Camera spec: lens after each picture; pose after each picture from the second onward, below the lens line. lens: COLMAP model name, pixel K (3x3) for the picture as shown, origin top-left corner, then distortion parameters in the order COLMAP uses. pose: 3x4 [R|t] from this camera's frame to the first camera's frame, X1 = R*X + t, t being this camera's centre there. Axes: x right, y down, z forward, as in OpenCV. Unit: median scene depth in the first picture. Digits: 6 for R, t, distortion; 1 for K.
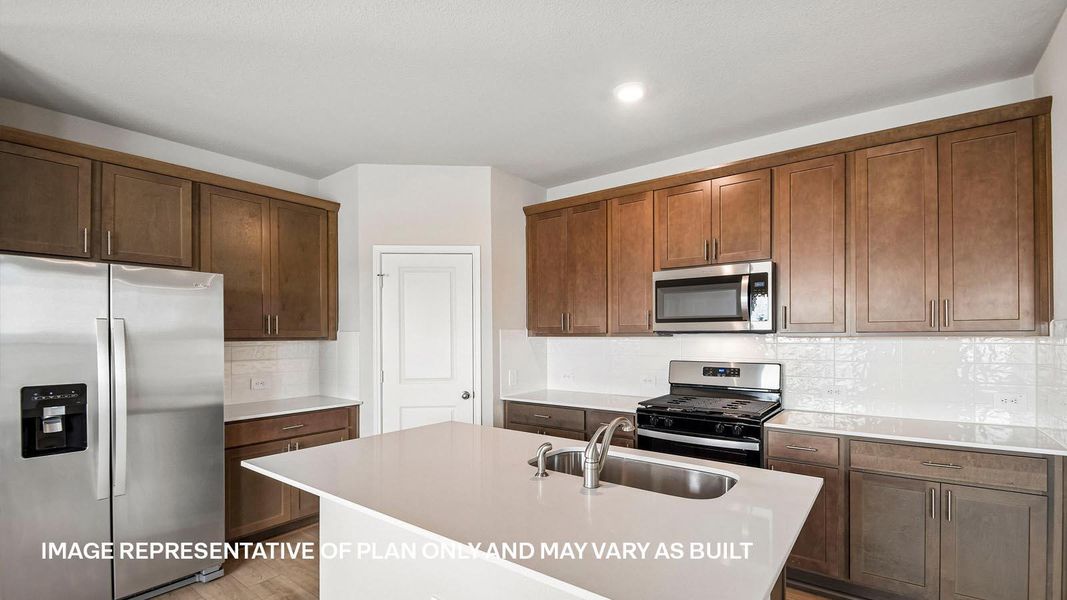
lens RADIAL K [[472.7, 0, 535.0], [0, 472.7, 339.7], [0, 0, 1]] dist [0.009354, -0.011684]
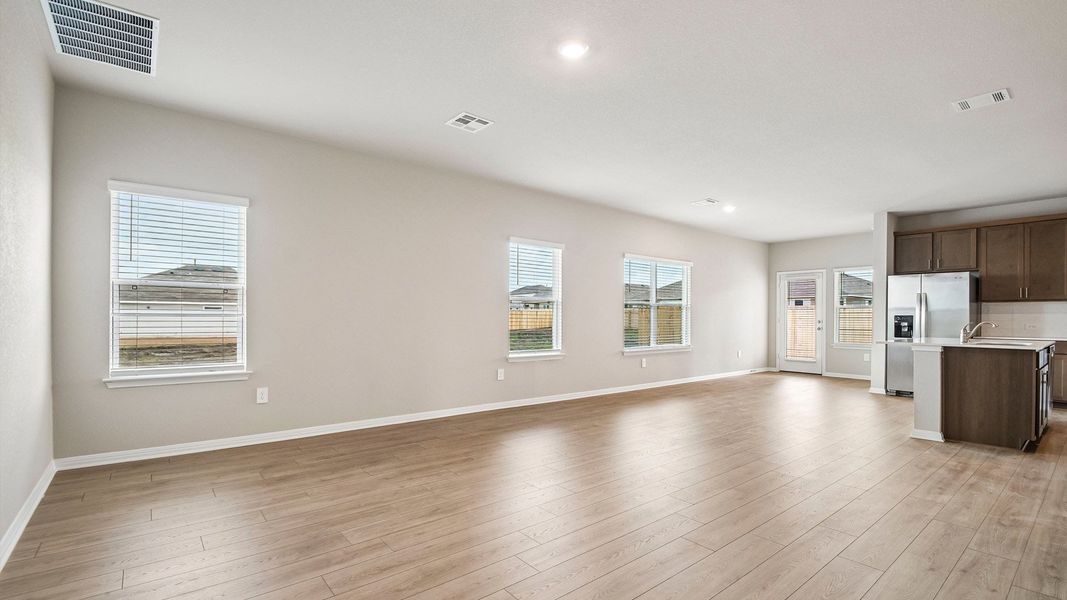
lens RADIAL K [[473.2, 0, 530.4], [0, 473.2, 319.5], [0, 0, 1]] dist [0.000336, -0.011218]
pose [[-0.234725, 0.004701, -0.972050, 1.598897], [-0.011764, 0.999901, 0.007676, 0.078664], [0.971991, 0.013237, -0.234647, -0.413708]]
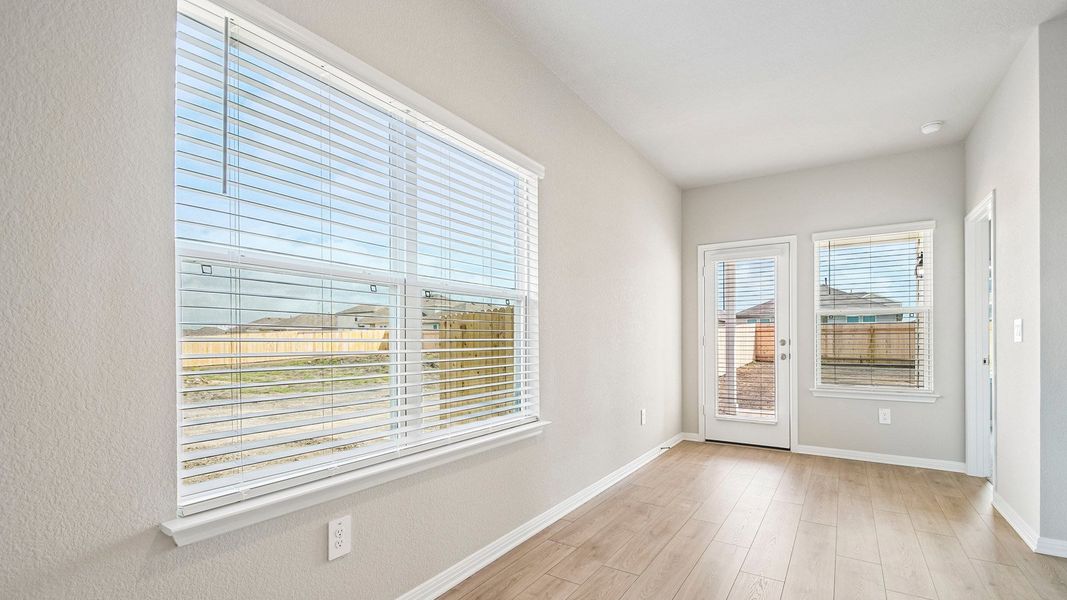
lens RADIAL K [[472.7, 0, 535.0], [0, 472.7, 339.7], [0, 0, 1]] dist [0.009354, -0.011684]
pose [[0.090531, 0.001403, -0.995893, -0.113153], [-0.008303, 0.999965, 0.000654, 0.089771], [0.995859, 0.008209, 0.090540, -0.268753]]
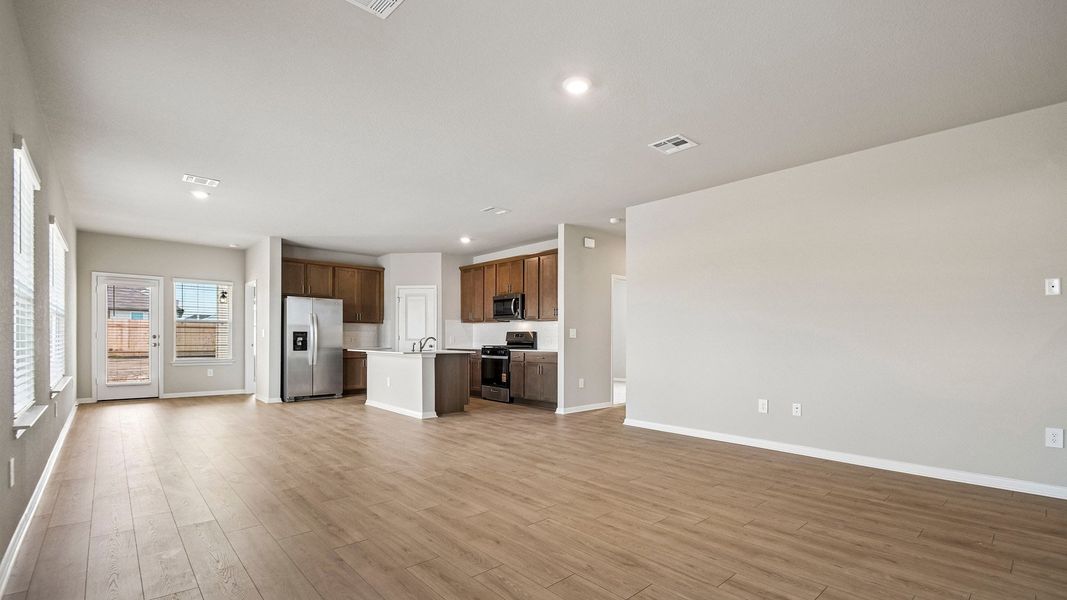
lens RADIAL K [[472.7, 0, 535.0], [0, 472.7, 339.7], [0, 0, 1]] dist [0.009354, -0.011684]
pose [[0.984161, 0.011463, -0.176905, 0.871827], [-0.012003, 0.999926, -0.001983, 0.088903], [0.176869, 0.004075, 0.984226, -1.406698]]
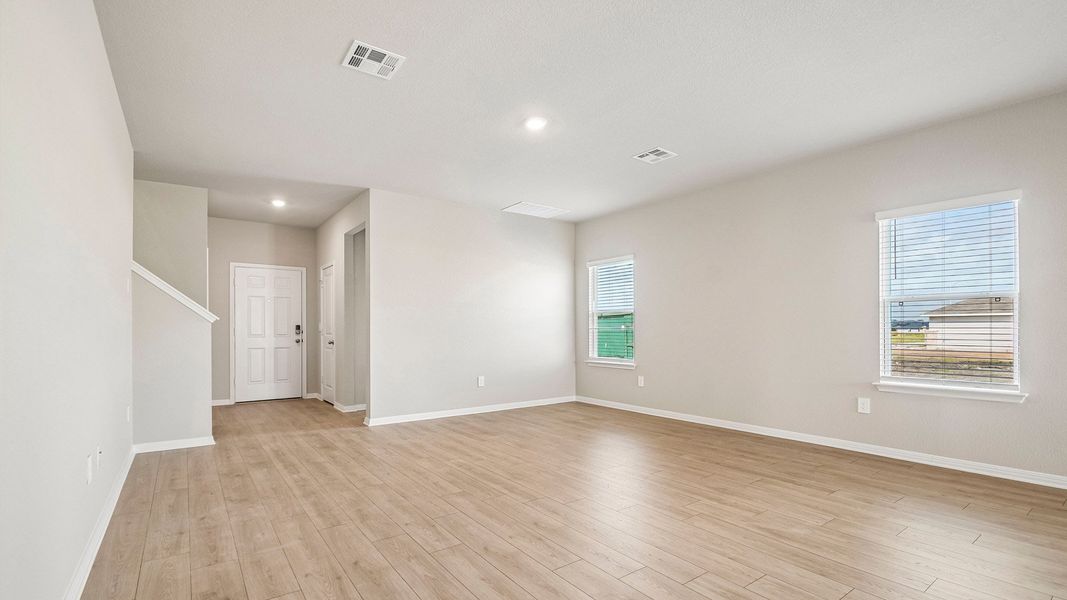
lens RADIAL K [[466.2, 0, 534.2], [0, 466.2, 332.6], [0, 0, 1]] dist [-0.040281, -0.011721]
pose [[-0.959810, 0.004422, 0.280617, 0.506261], [0.008122, 0.999895, 0.012025, 0.075354], [-0.280534, 0.013821, -0.959745, 0.462287]]
